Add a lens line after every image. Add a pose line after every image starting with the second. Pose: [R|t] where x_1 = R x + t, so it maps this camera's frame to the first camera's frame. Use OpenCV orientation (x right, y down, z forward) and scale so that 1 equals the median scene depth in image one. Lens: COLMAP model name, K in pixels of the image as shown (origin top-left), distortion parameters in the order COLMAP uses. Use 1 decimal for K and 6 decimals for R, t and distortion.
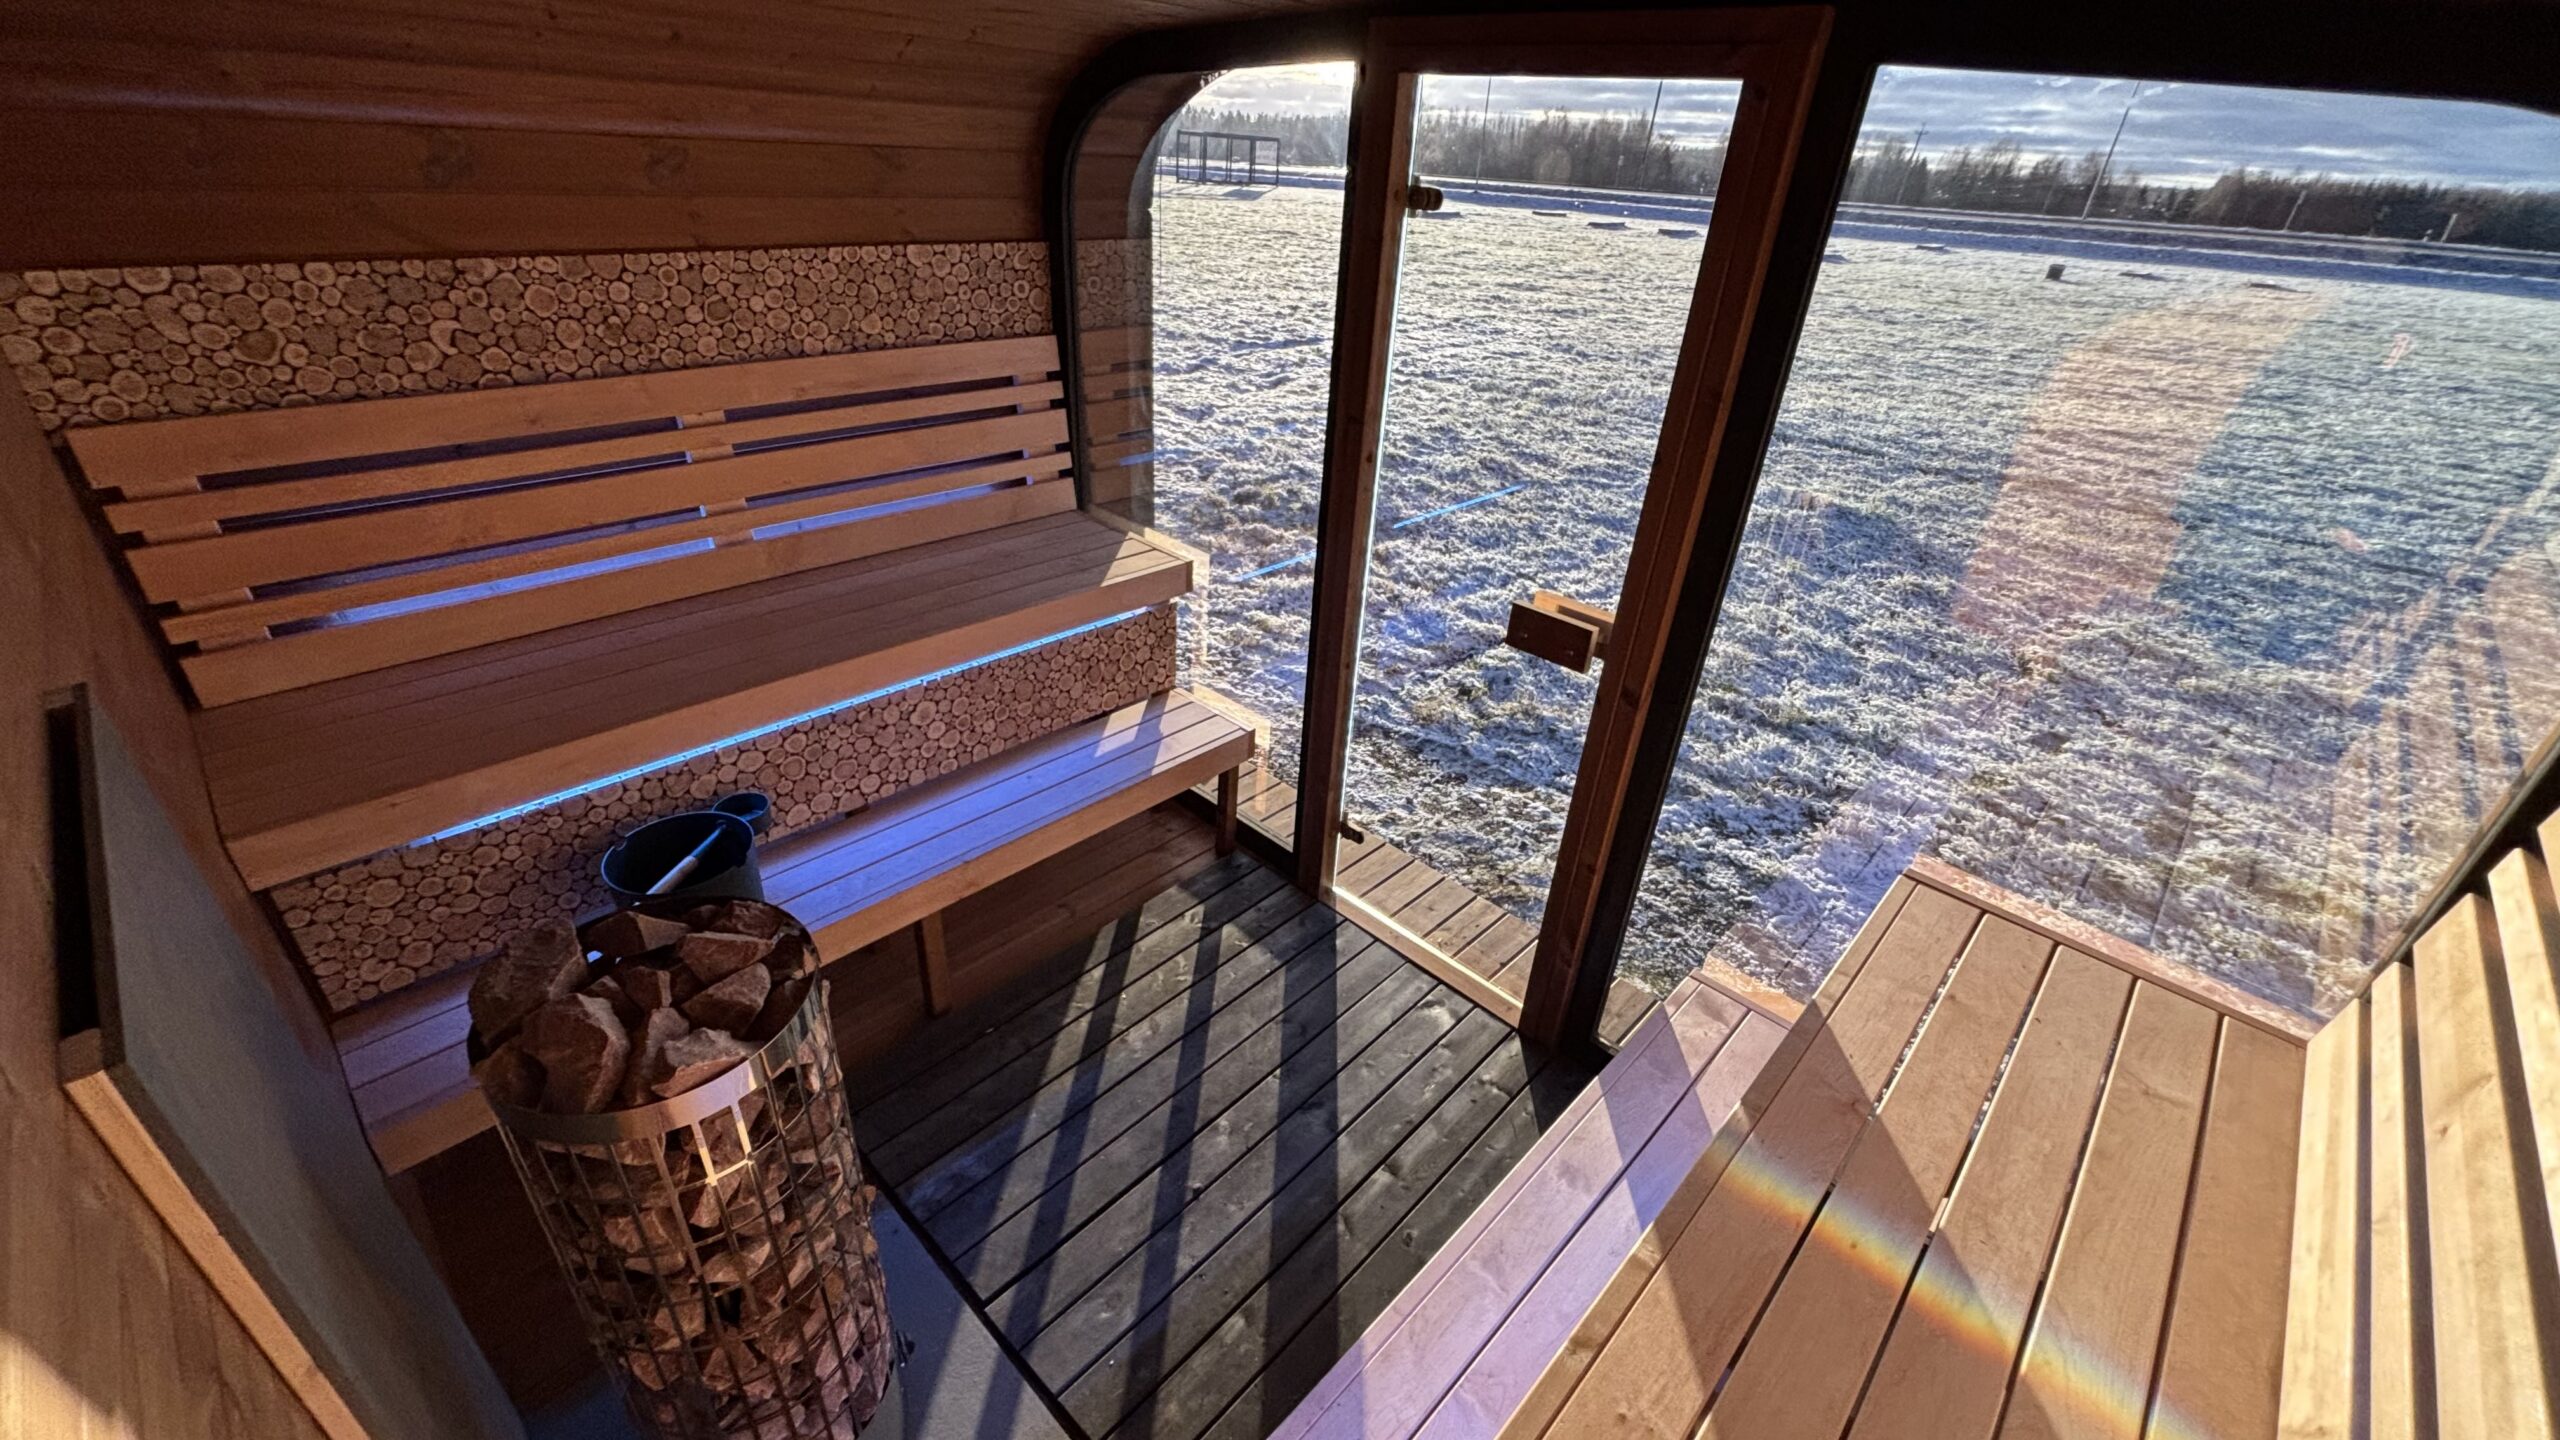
lens RADIAL K [[1034.4, 0, 1280.0], [0, 1034.4, 720.0], [0, 0, 1]] dist [-0.000100, -0.000001]
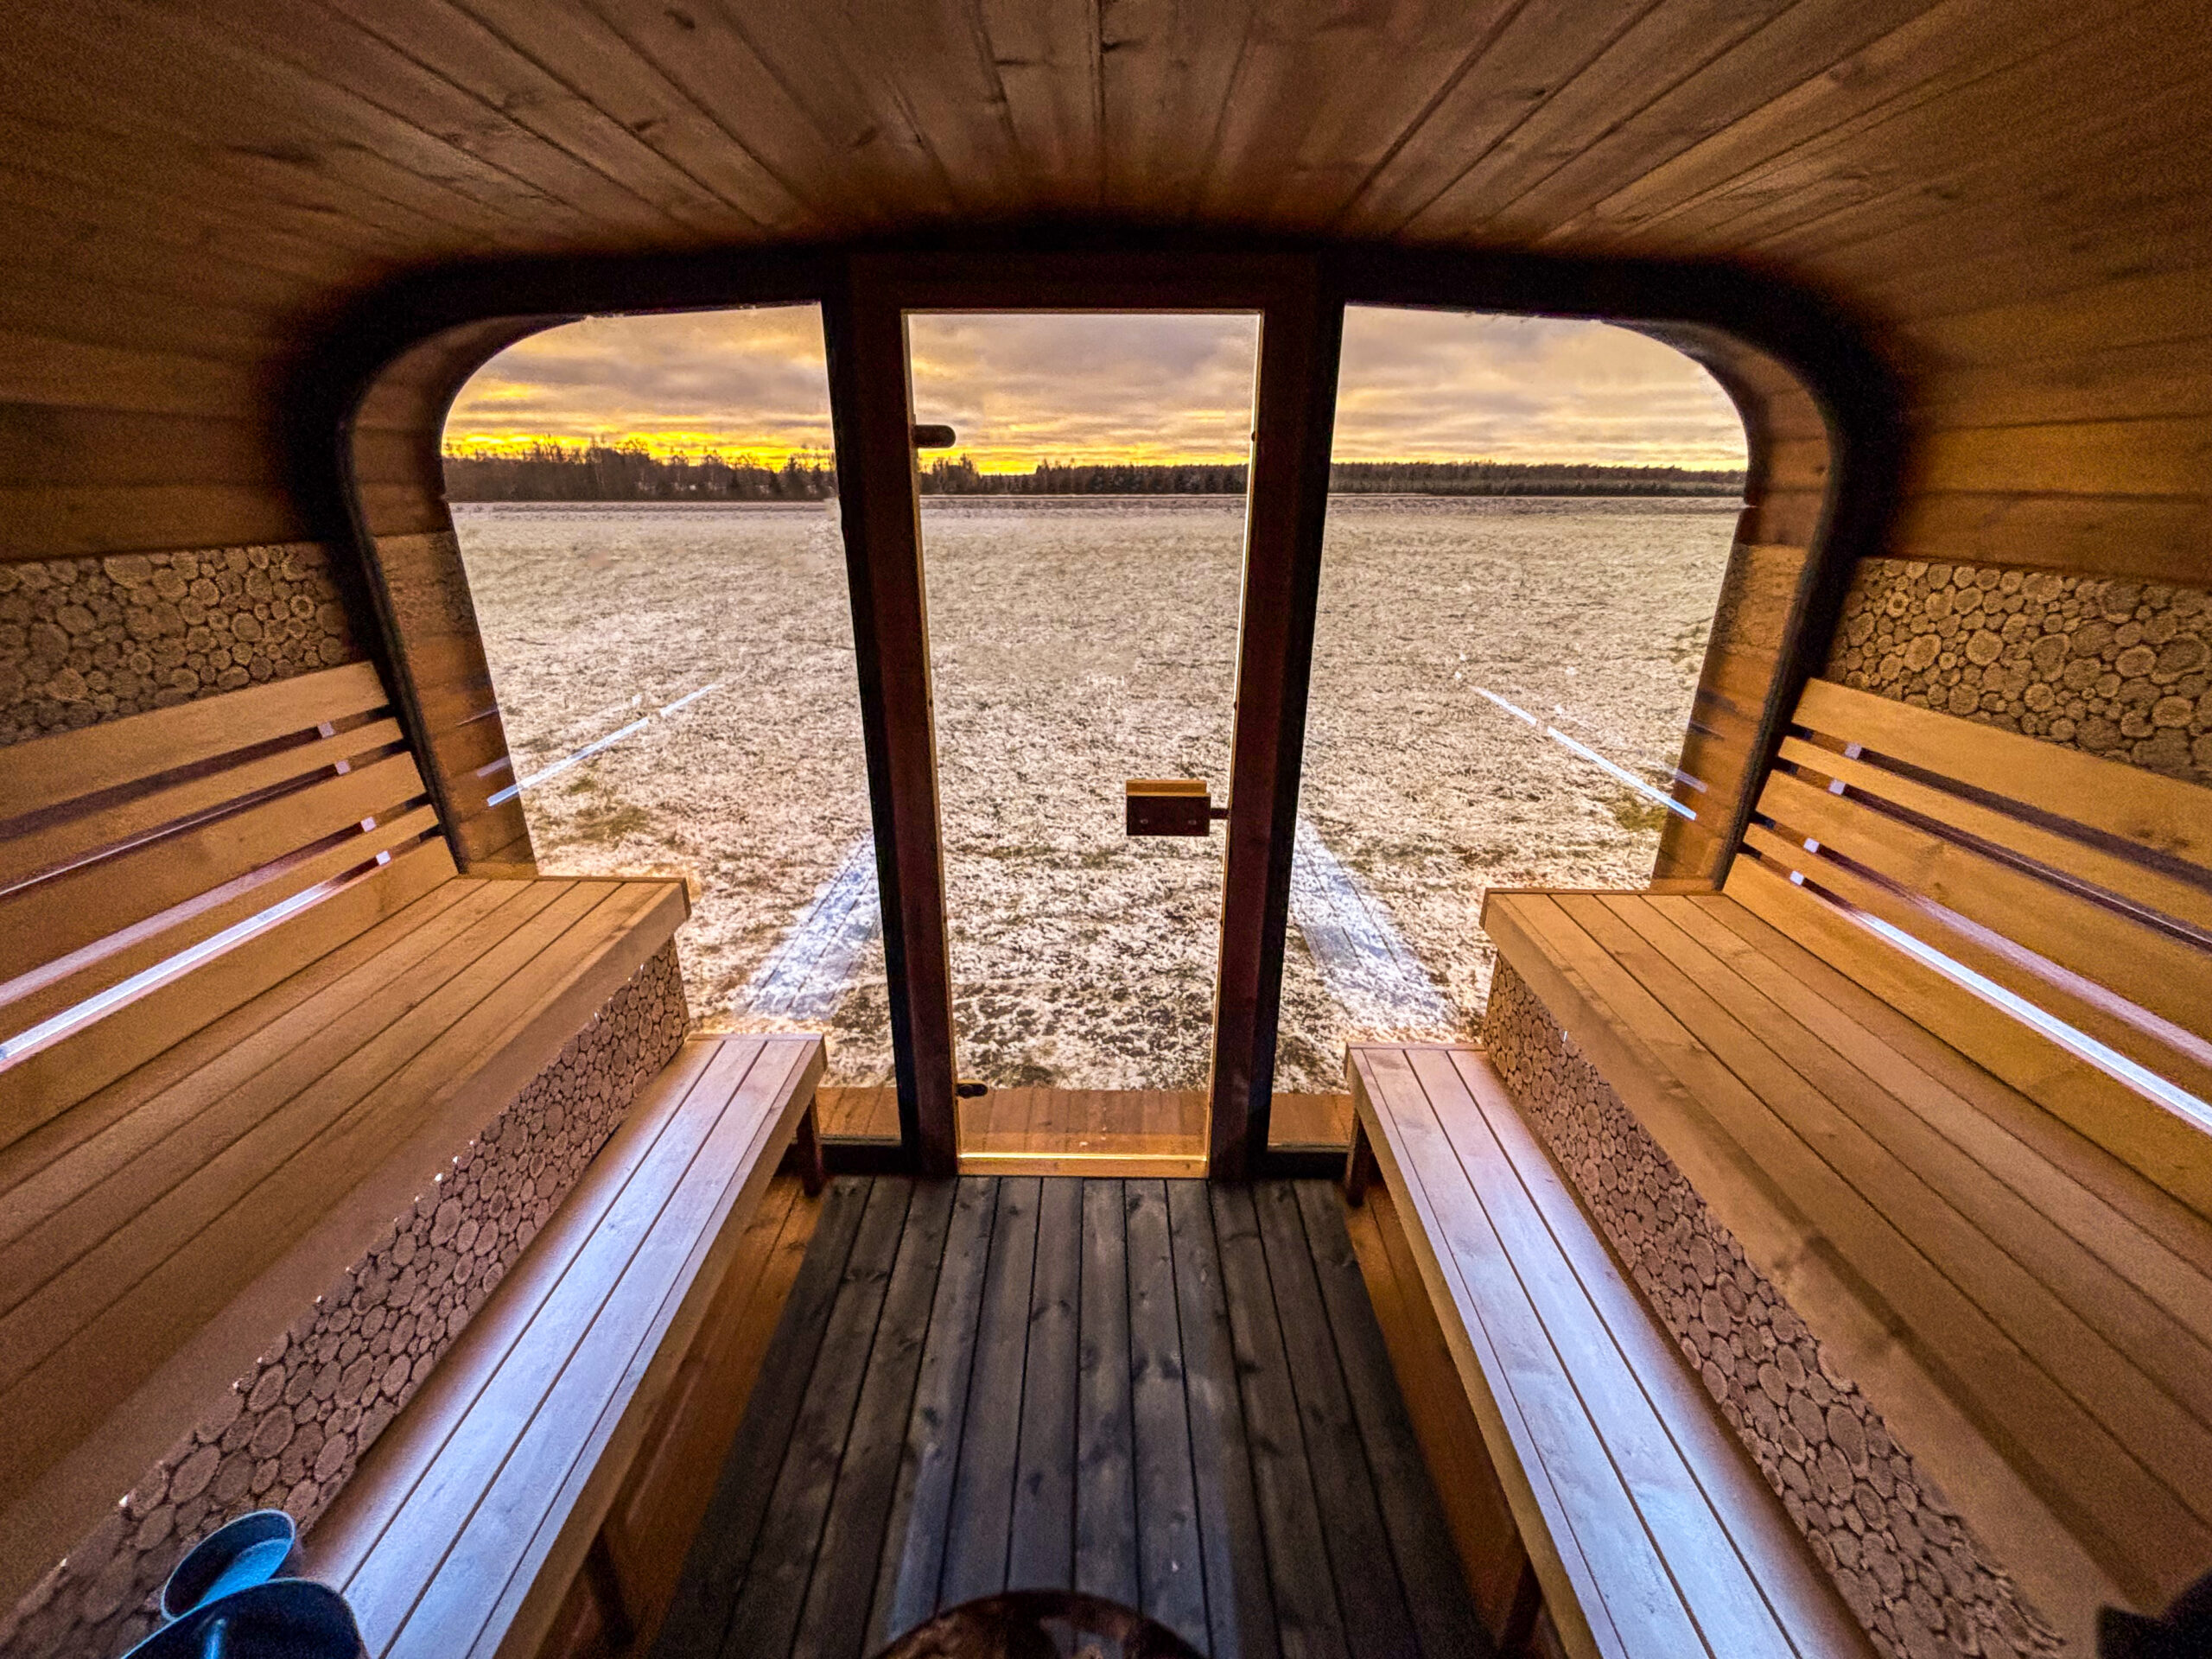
lens RADIAL K [[886.6, 0, 1095.3], [0, 886.6, 826.5], [0, 0, 1]] dist [-0.001167, -0.000388]
pose [[0.733000, -0.294035, 0.613395, -0.272067], [0.364649, 0.931085, 0.010570, -0.081724], [-0.574231, 0.215926, 0.789705, 0.235740]]
